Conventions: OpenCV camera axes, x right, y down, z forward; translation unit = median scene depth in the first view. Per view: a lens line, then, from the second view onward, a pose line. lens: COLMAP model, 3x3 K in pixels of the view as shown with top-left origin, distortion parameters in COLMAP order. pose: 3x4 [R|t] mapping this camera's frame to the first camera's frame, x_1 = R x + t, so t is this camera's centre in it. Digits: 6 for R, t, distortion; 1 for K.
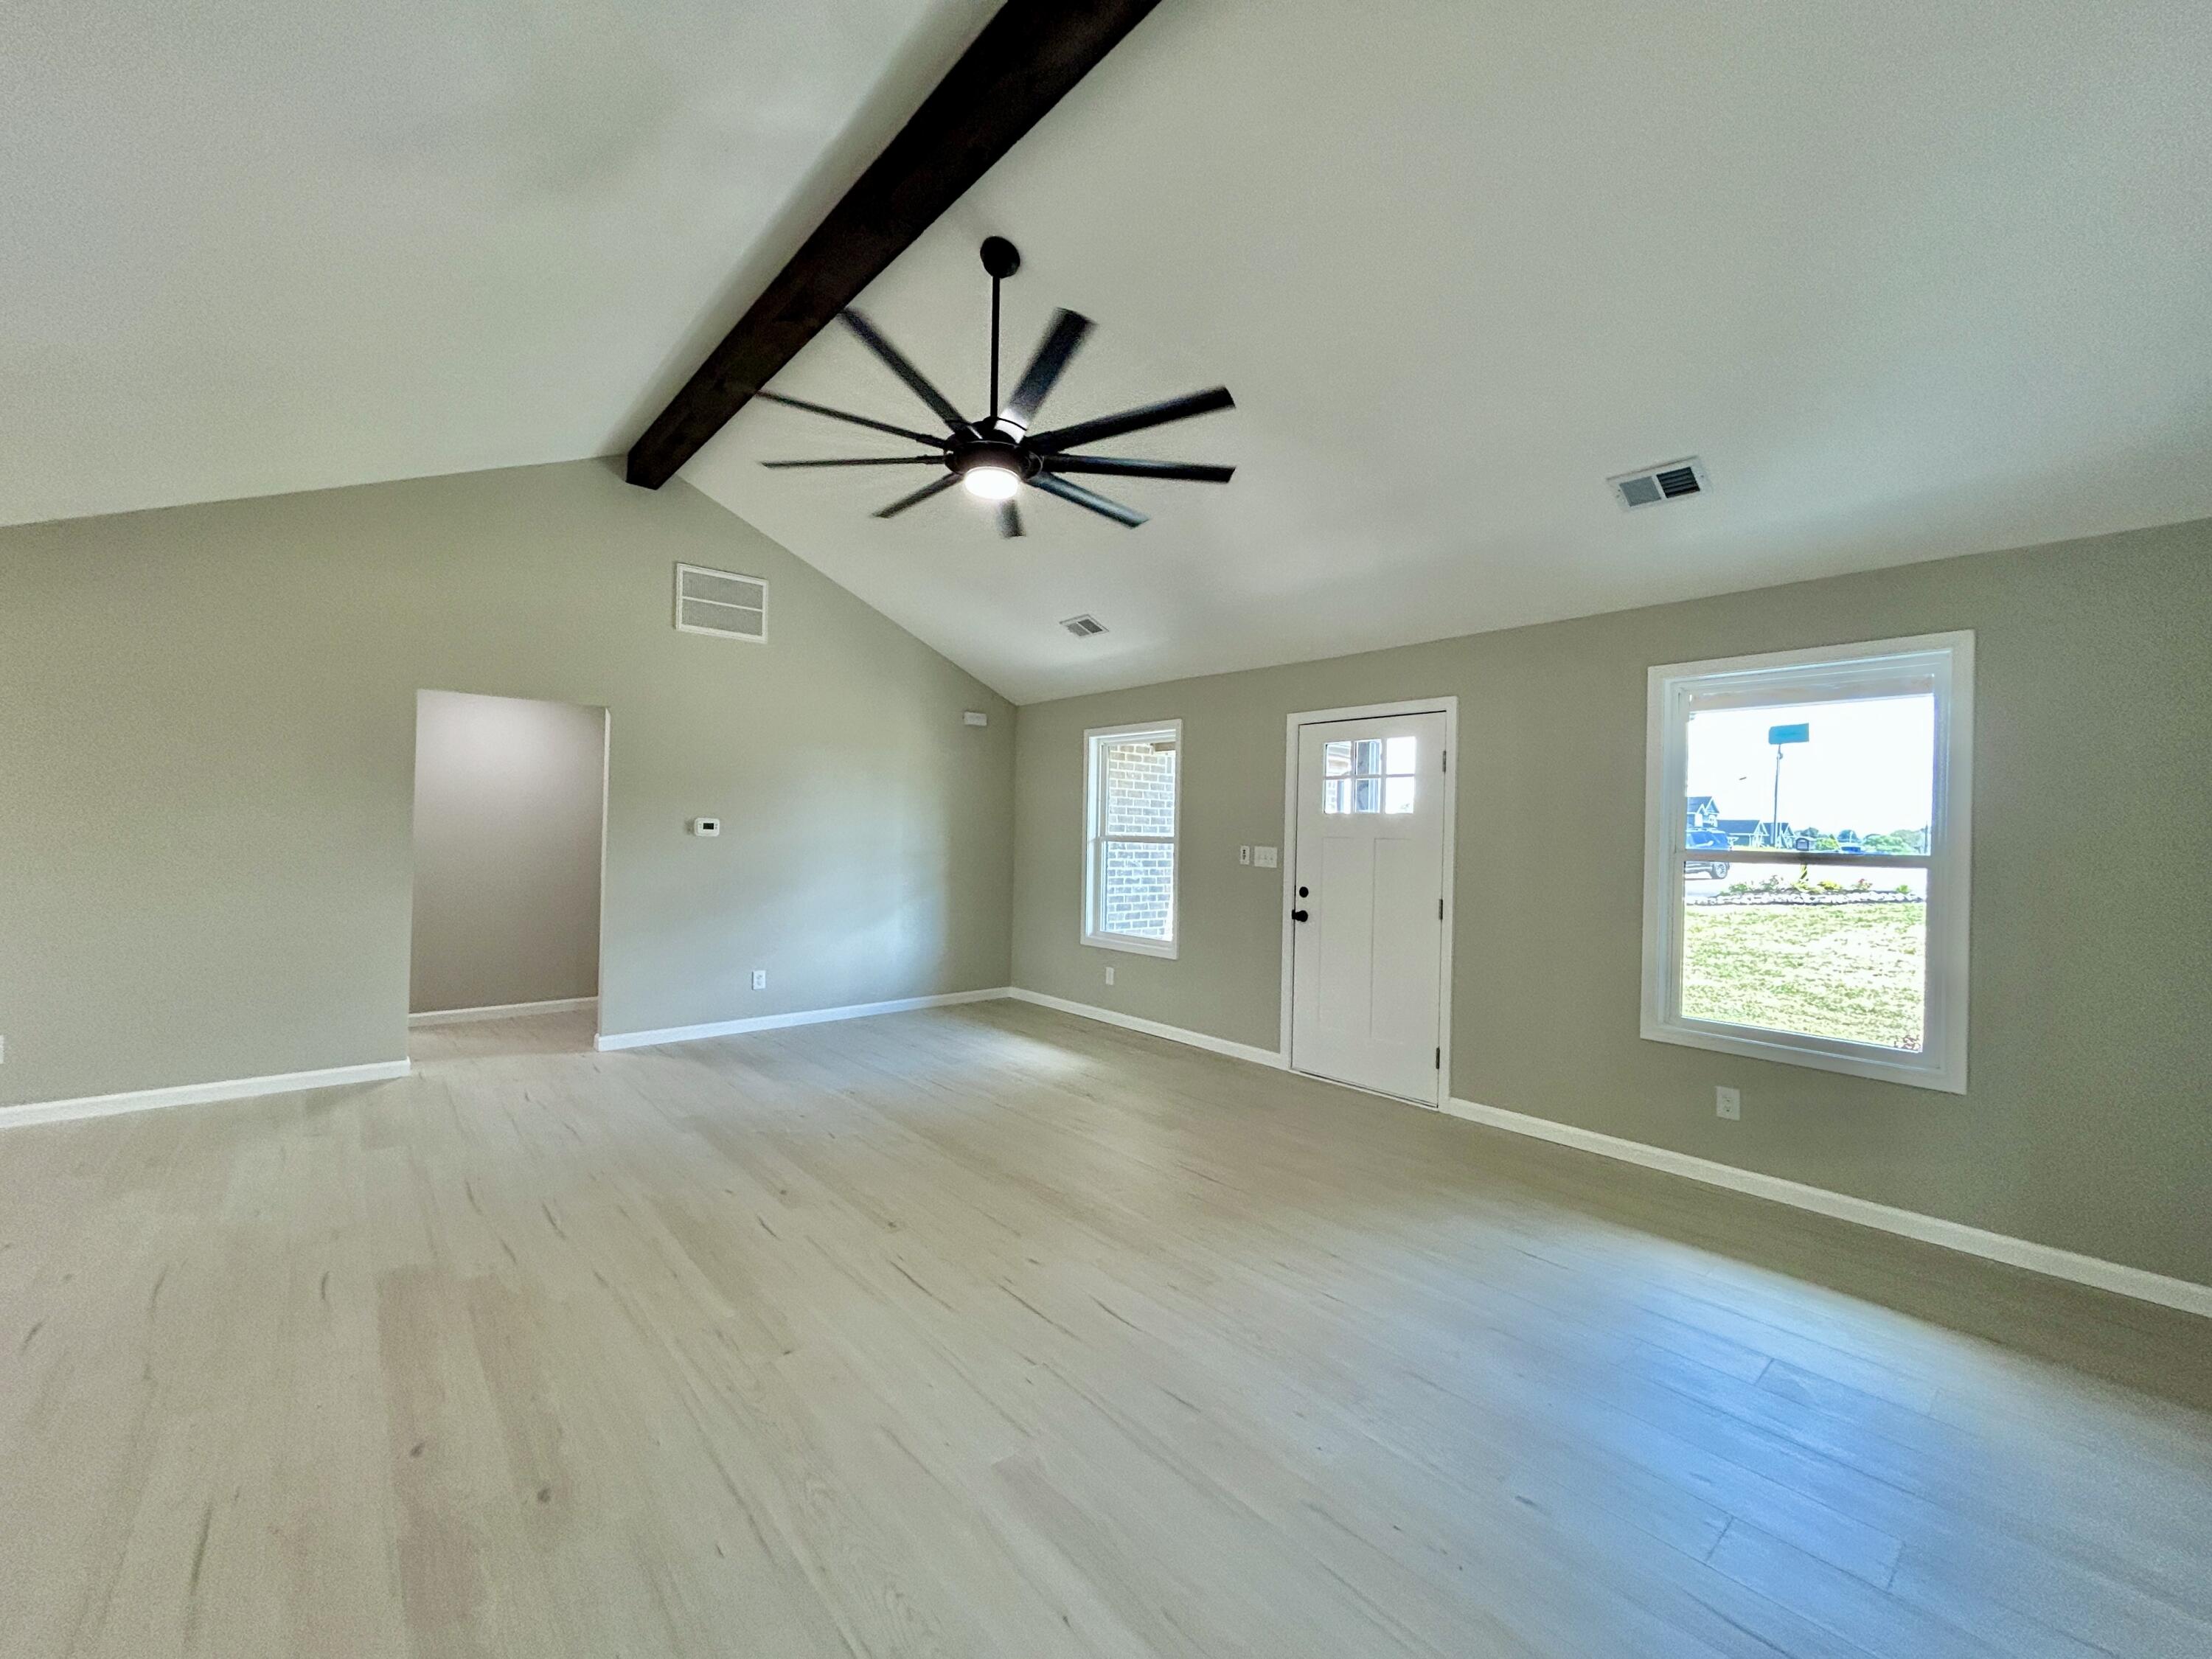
lens RADIAL K [[891.5, 0, 1096.8], [0, 891.5, 826.9], [0, 0, 1]] dist [-0.002584, 0.000615]
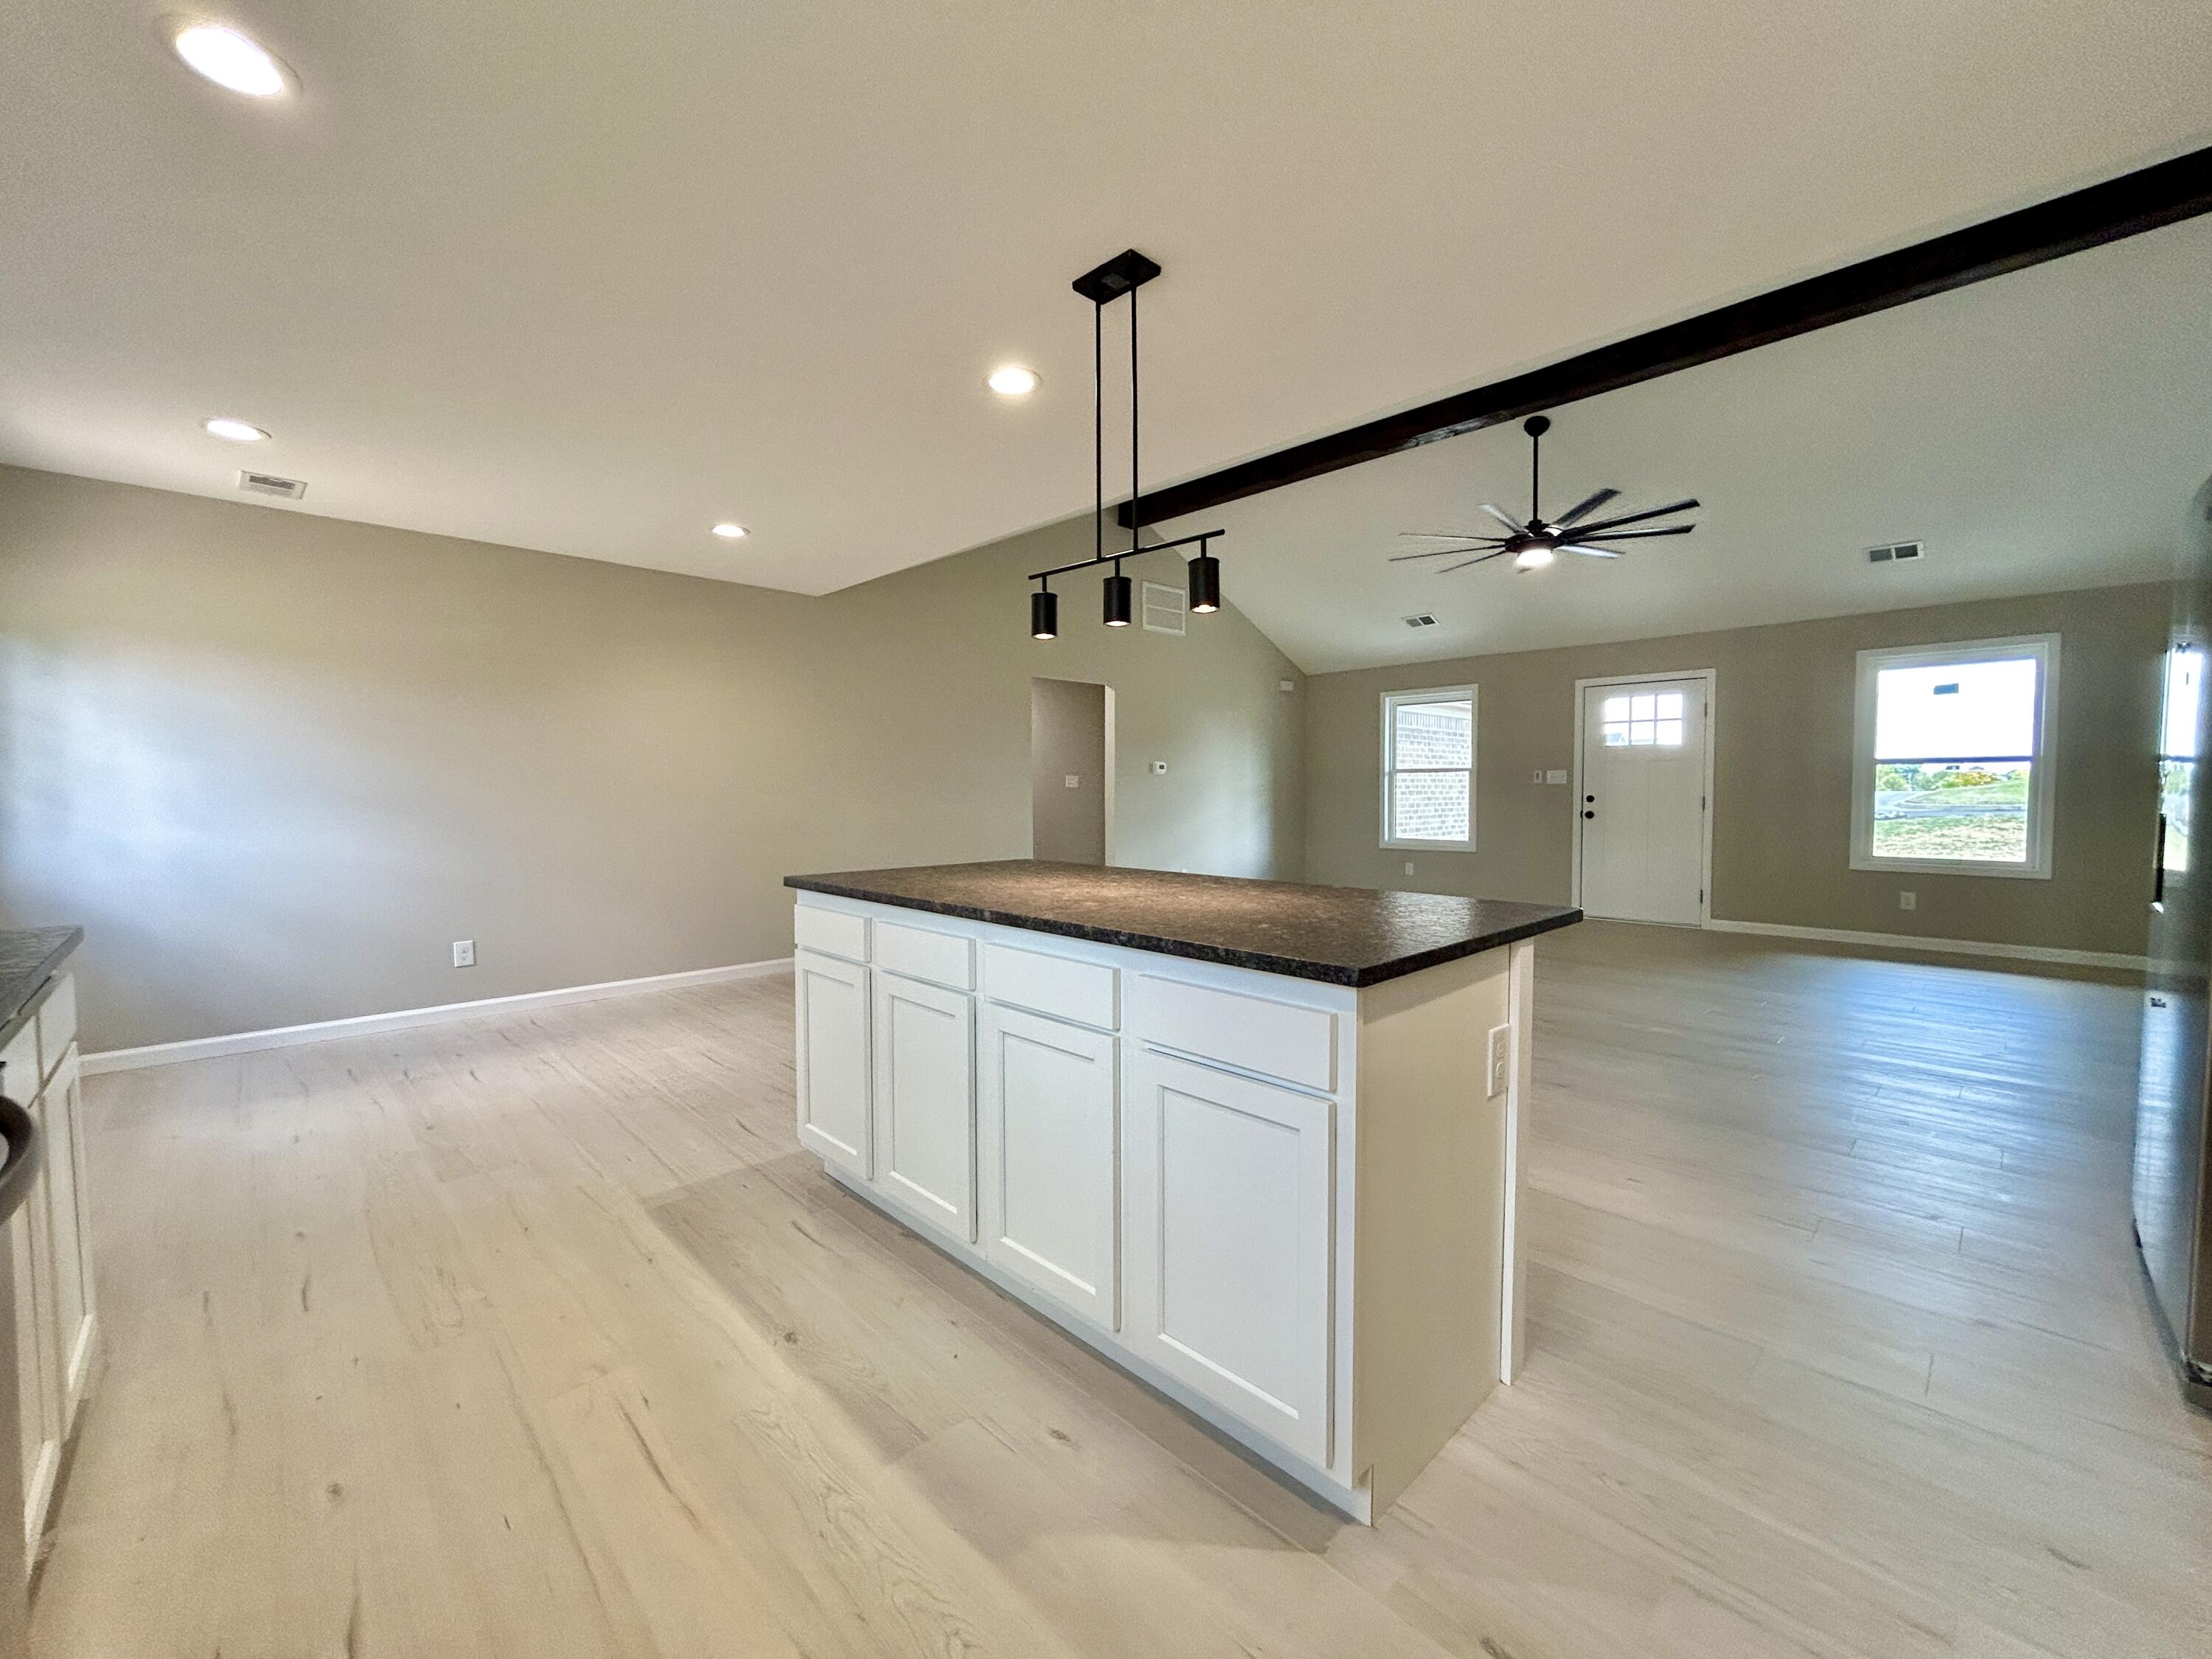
lens RADIAL K [[891.5, 0, 1096.8], [0, 891.5, 826.9], [0, 0, 1]] dist [-0.002584, 0.000615]
pose [[0.998191, -0.029214, 0.052547, -0.647133], [0.026668, 0.998467, 0.048512, 0.023866], [-0.053883, -0.047023, 0.997439, -0.437638]]
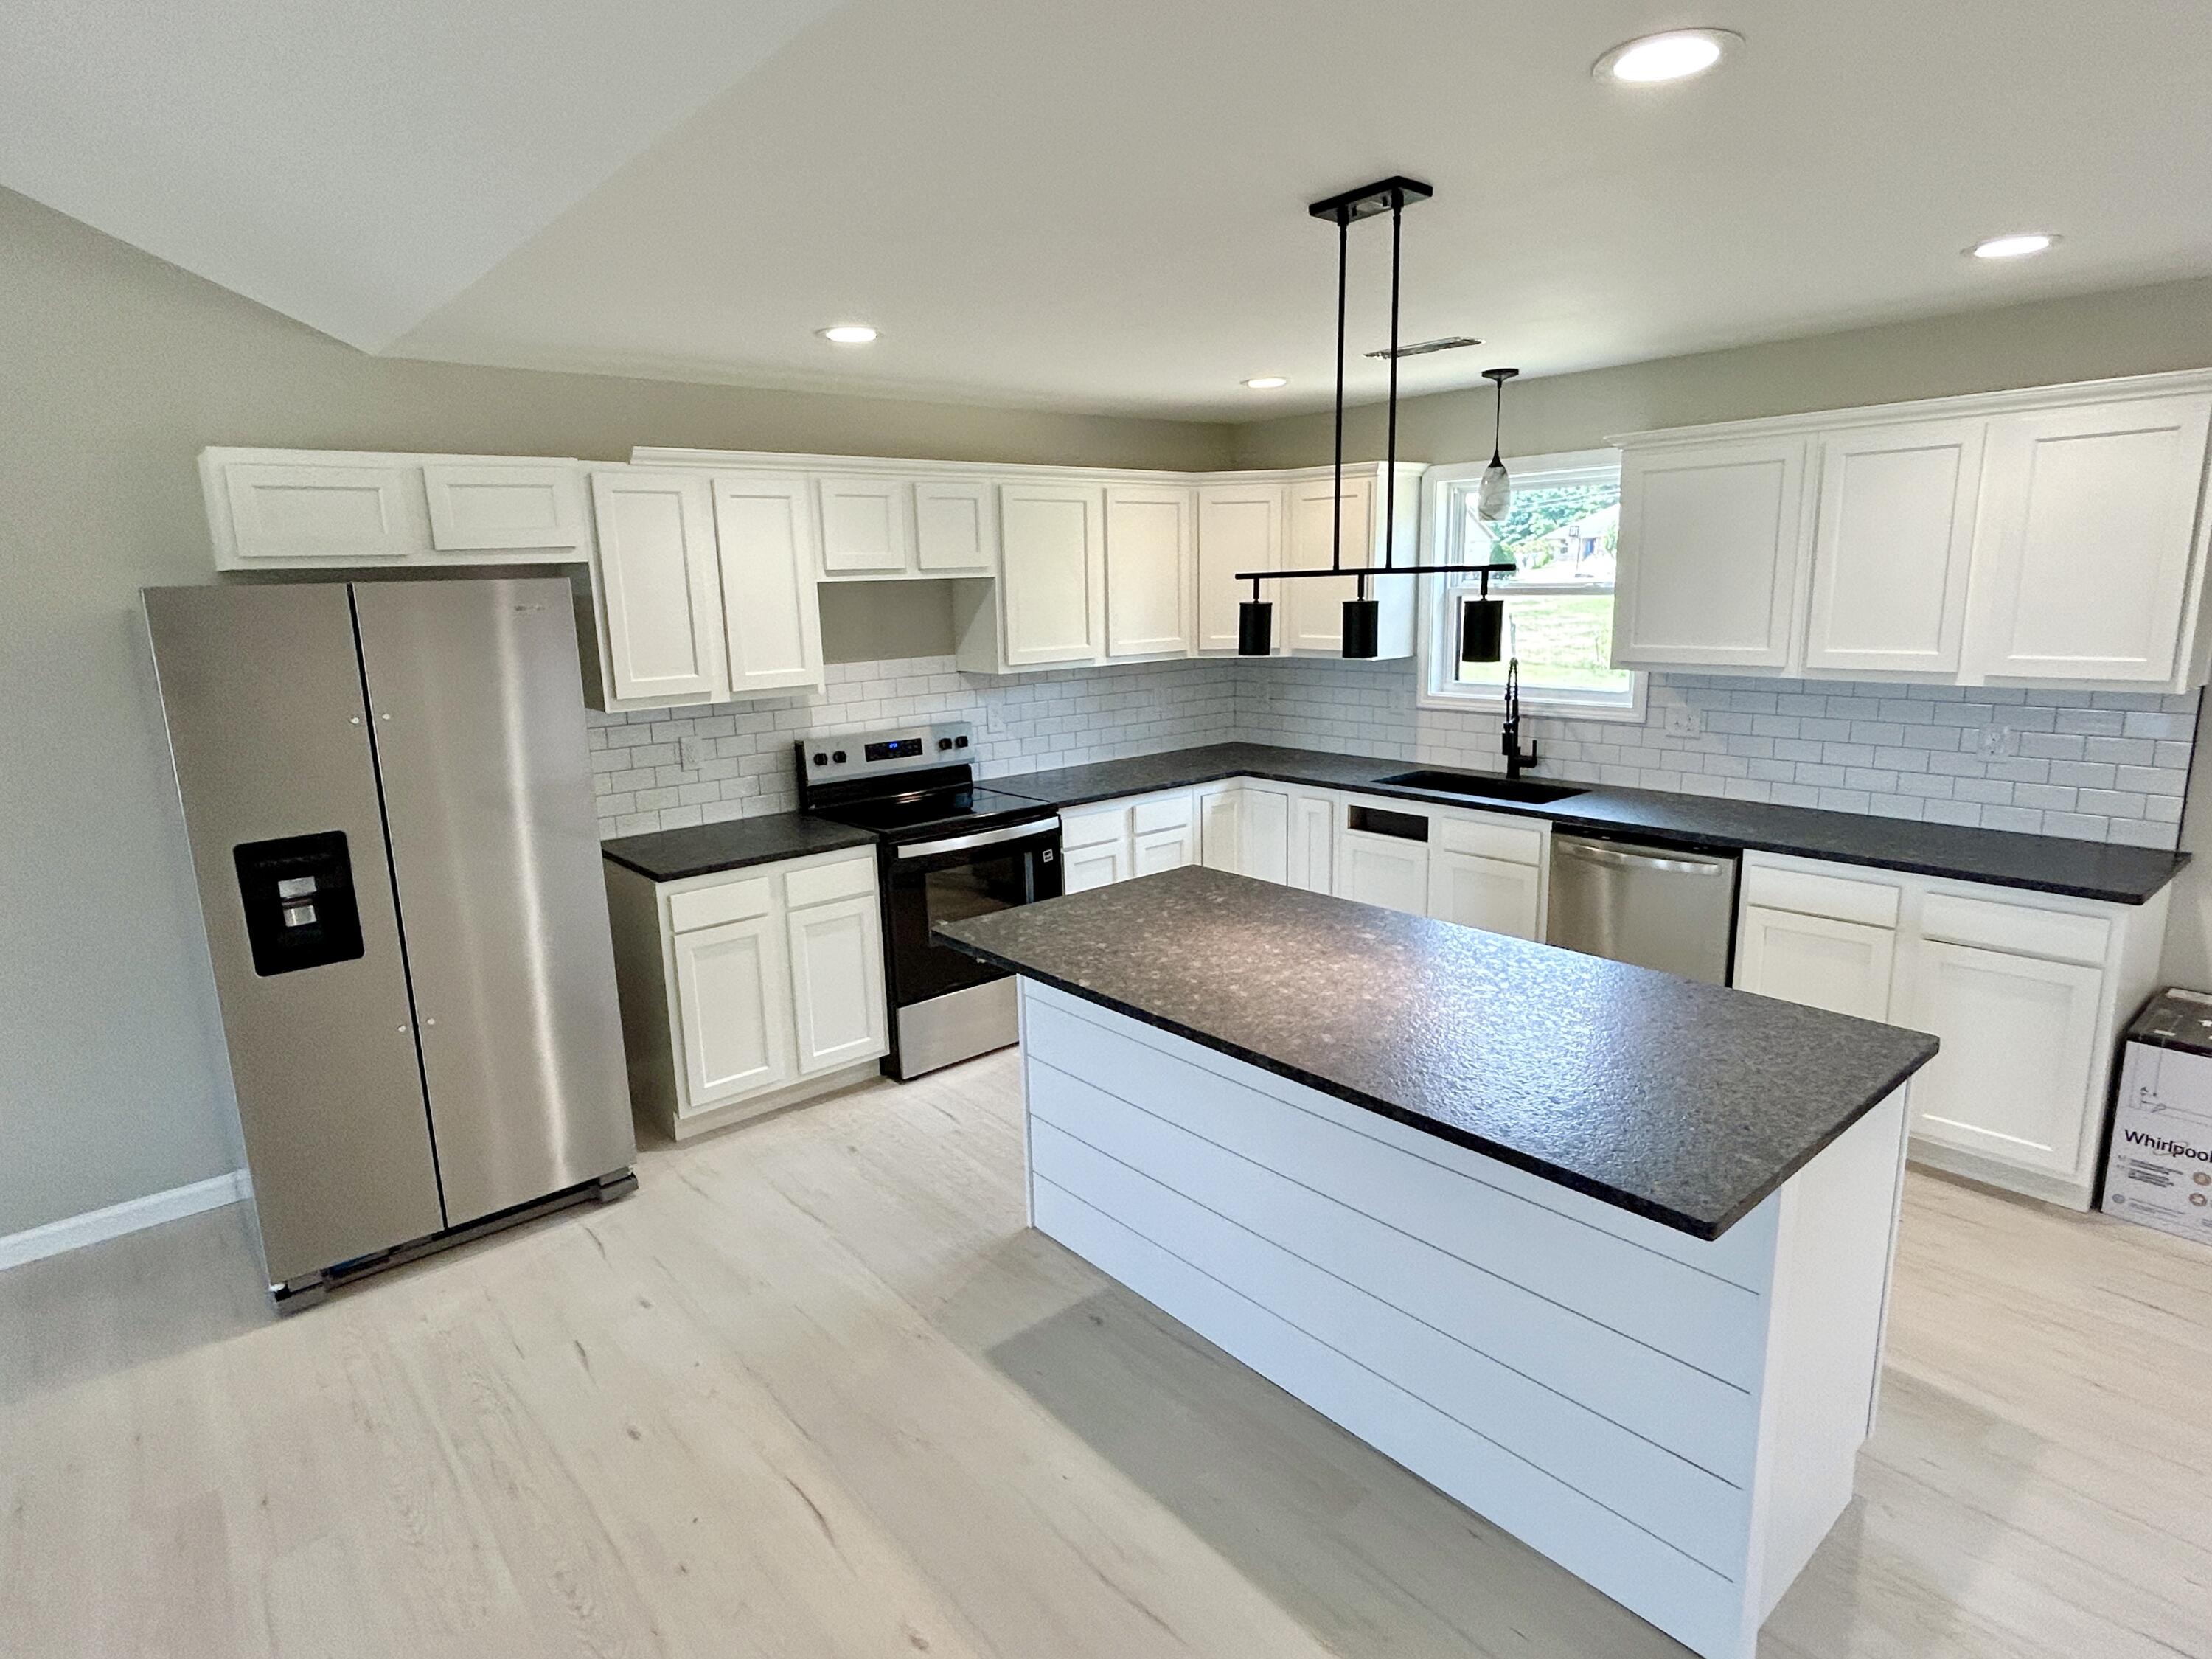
lens RADIAL K [[1189.9, 0, 1085.1], [0, 1189.9, 824.3], [0, 0, 1]] dist [0.001804, 0.000948]
pose [[-0.999872, 0.000497, 0.015986, -0.520085], [0.003699, 0.979606, 0.200892, -0.076662], [-0.015560, 0.200926, -0.979483, 0.415901]]
